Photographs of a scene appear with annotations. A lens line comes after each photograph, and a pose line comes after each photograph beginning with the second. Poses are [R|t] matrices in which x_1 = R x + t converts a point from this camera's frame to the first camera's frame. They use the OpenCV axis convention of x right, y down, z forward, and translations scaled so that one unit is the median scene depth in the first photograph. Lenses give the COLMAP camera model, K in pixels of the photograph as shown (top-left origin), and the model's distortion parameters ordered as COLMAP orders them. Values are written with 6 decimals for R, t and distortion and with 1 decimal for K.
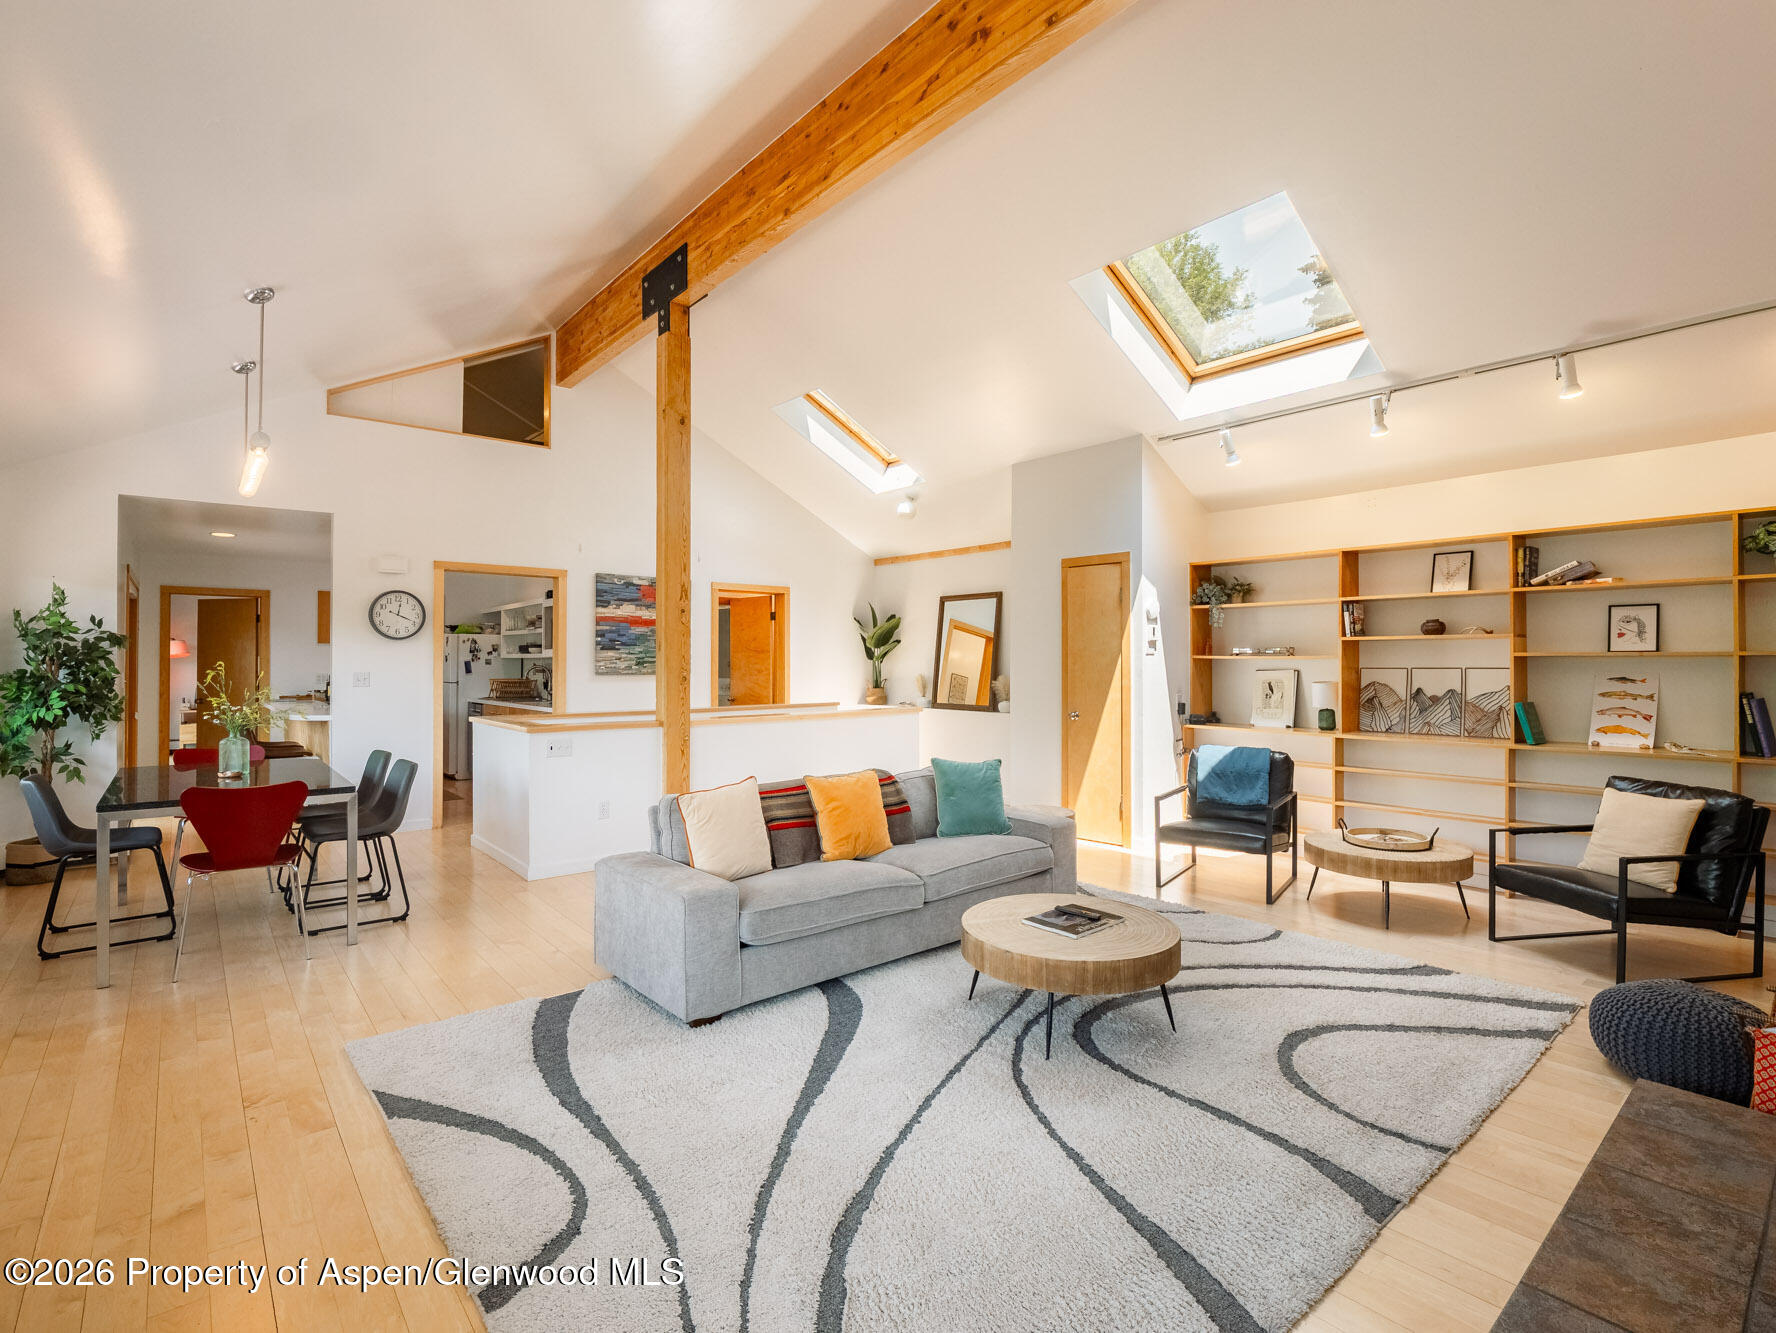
lens RADIAL K [[867.3, 0, 894.2], [0, 867.3, 651.4], [0, 0, 1]] dist [-0.013434, 0.000311]
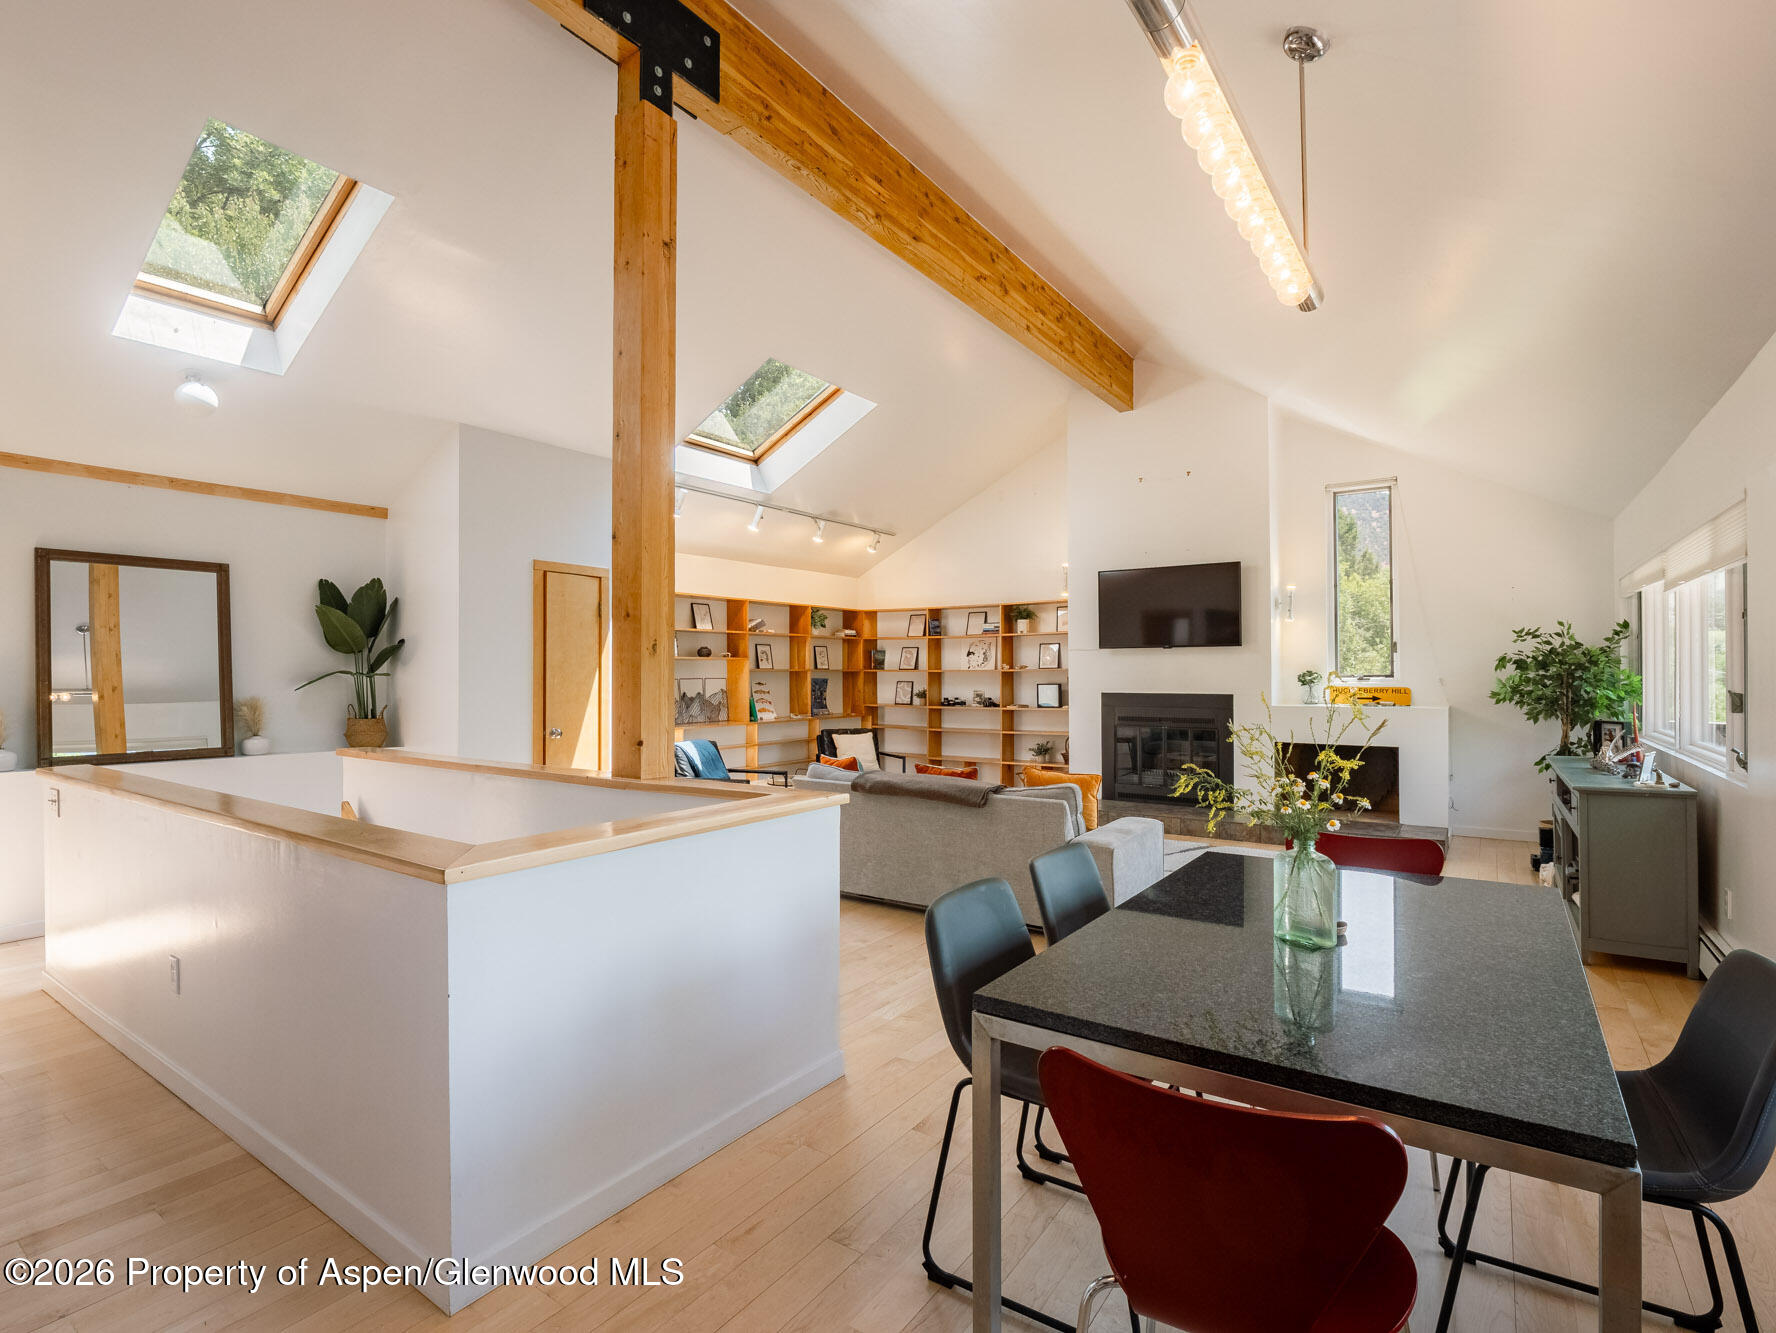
lens RADIAL K [[867.3, 0, 890.7], [0, 867.3, 659.8], [0, 0, 1]] dist [-0.013434, 0.000311]
pose [[-0.264456, 0.018697, 0.964216, -0.917599], [-0.005735, 0.999764, -0.020959, 0.015750], [-0.964381, -0.011073, -0.264286, 1.063903]]
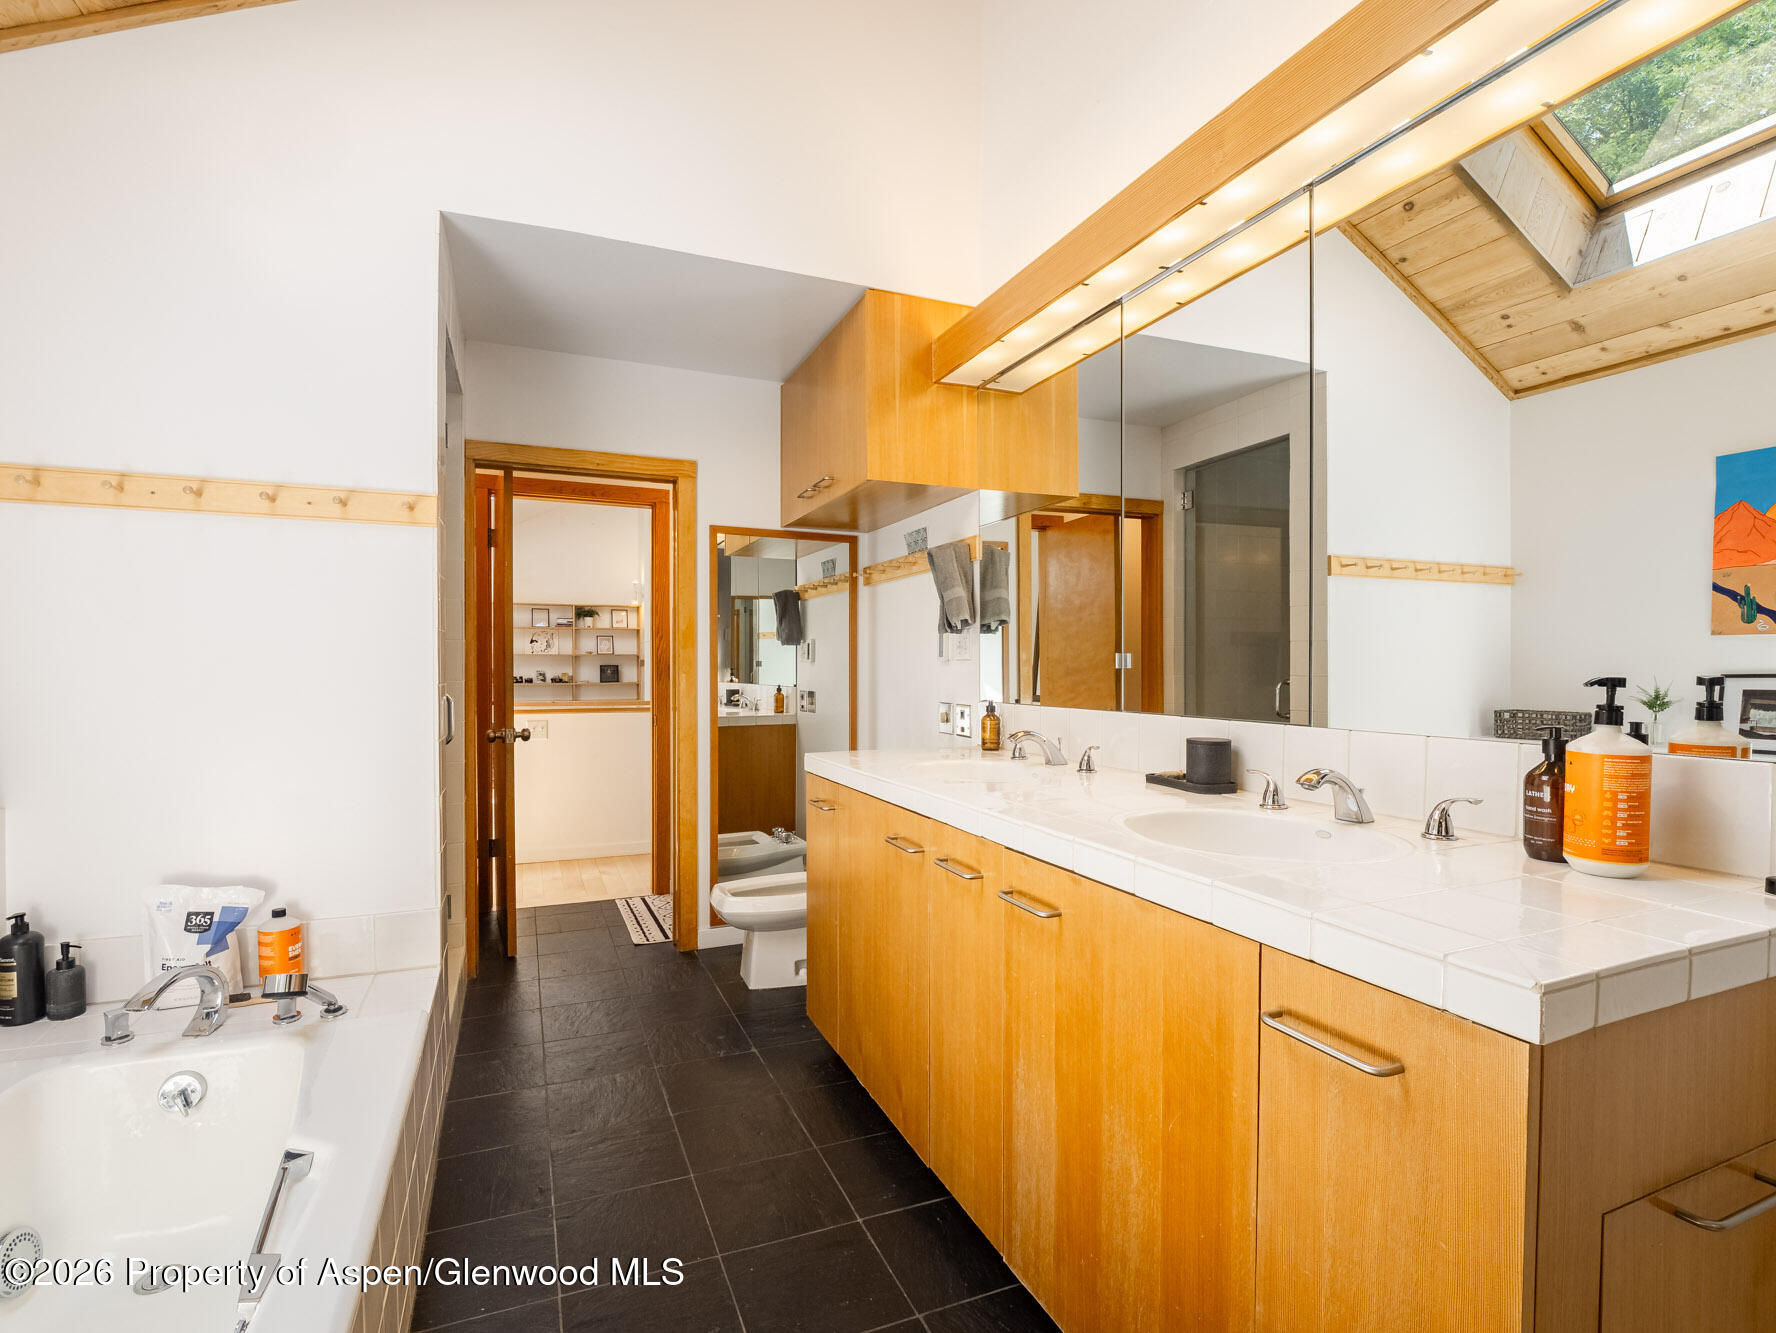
lens RADIAL K [[867.3, 0, 904.4], [0, 867.3, 667.4], [0, 0, 1]] dist [-0.013434, 0.000311]
pose [[-0.956896, 0.000491, 0.290430, -0.805057], [-0.002641, 0.999943, -0.010392, 0.052222], [-0.290418, -0.010711, -0.956840, 2.267441]]
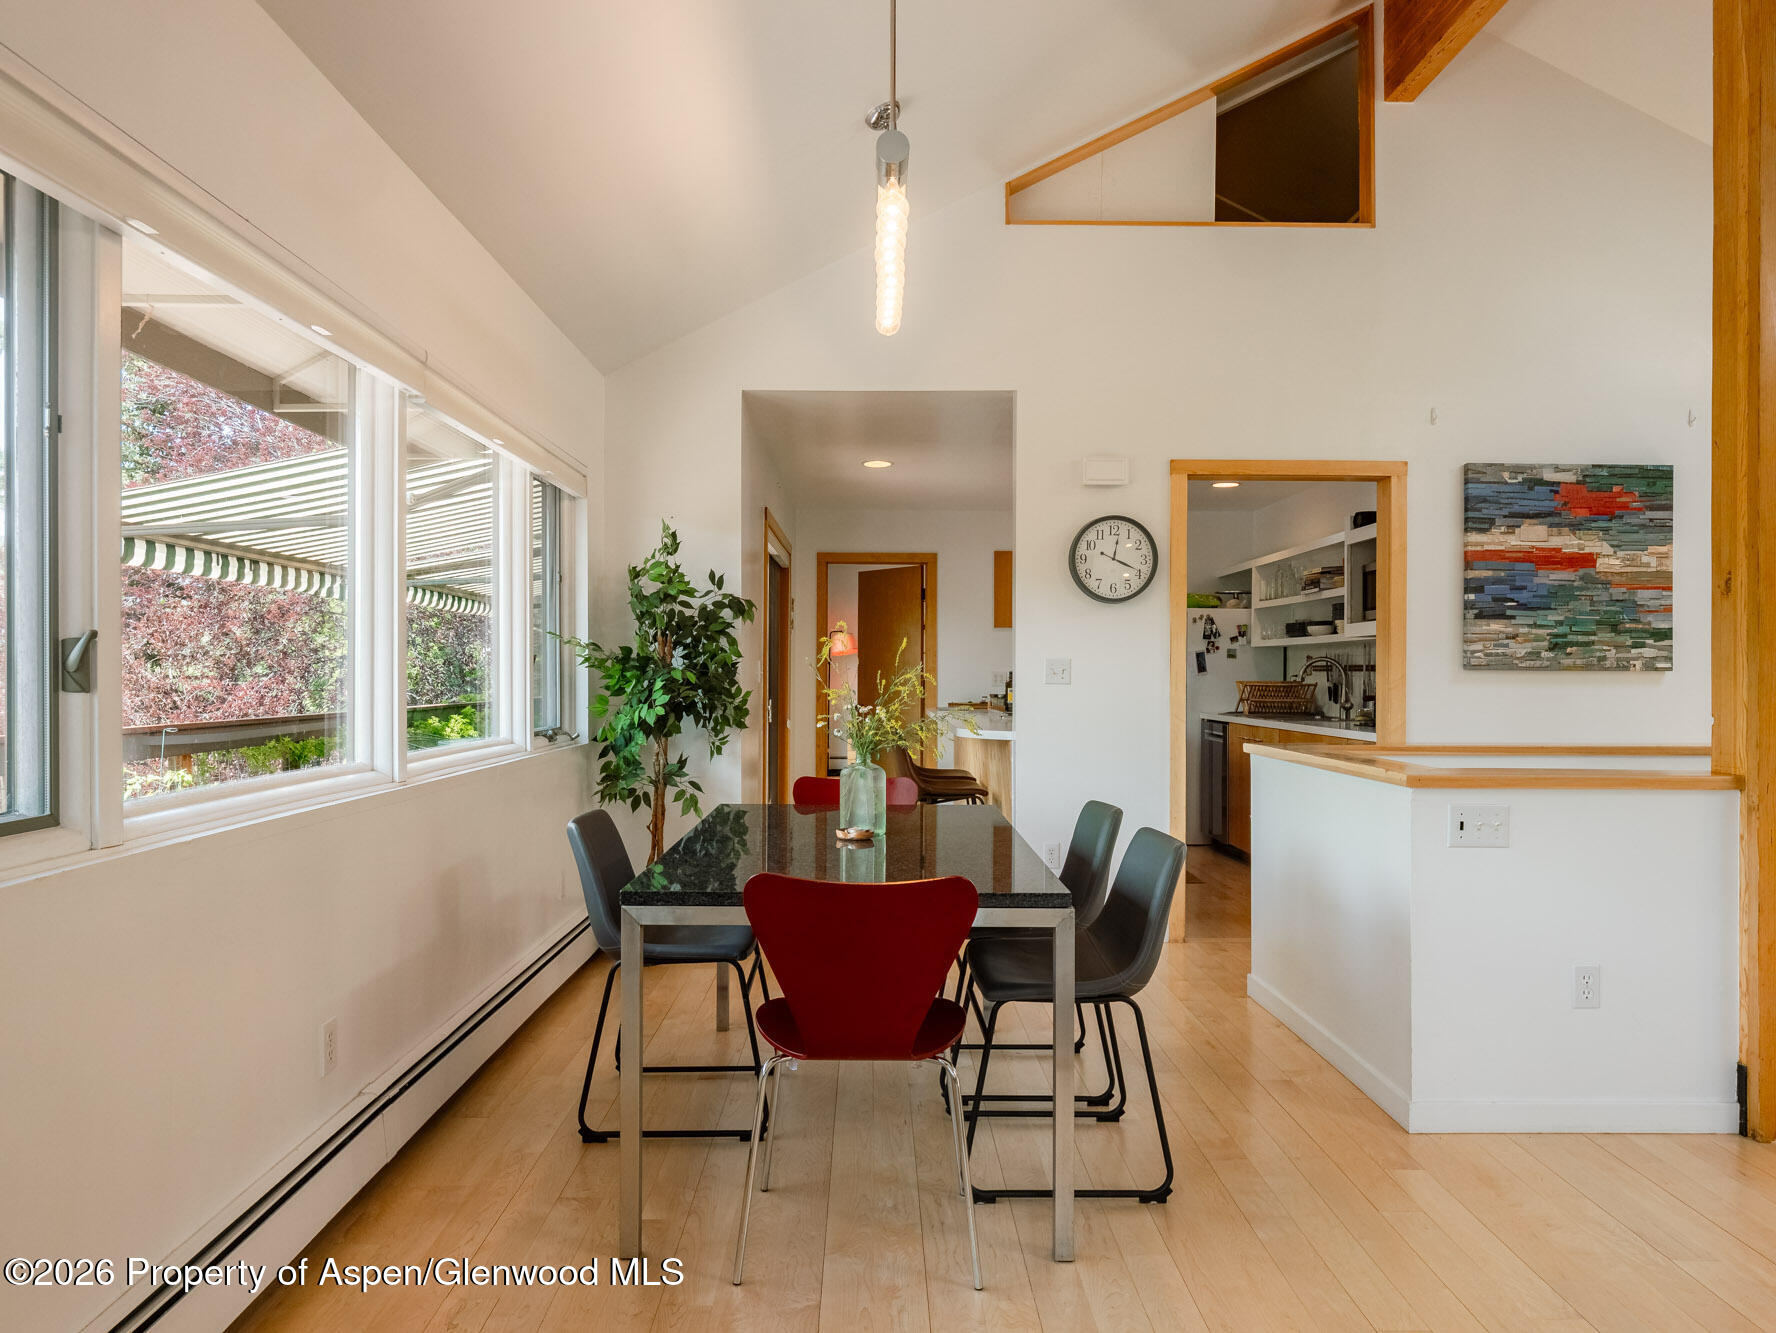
lens RADIAL K [[1167.9, 0, 887.6], [0, 1167.9, 656.0], [0, 0, 1]] dist [-0.021160, 0.001105]
pose [[0.777171, -0.005596, -0.629265, -0.257995], [0.002786, 0.999981, -0.005452, 0.031605], [0.629283, 0.002484, 0.777172, 0.385008]]
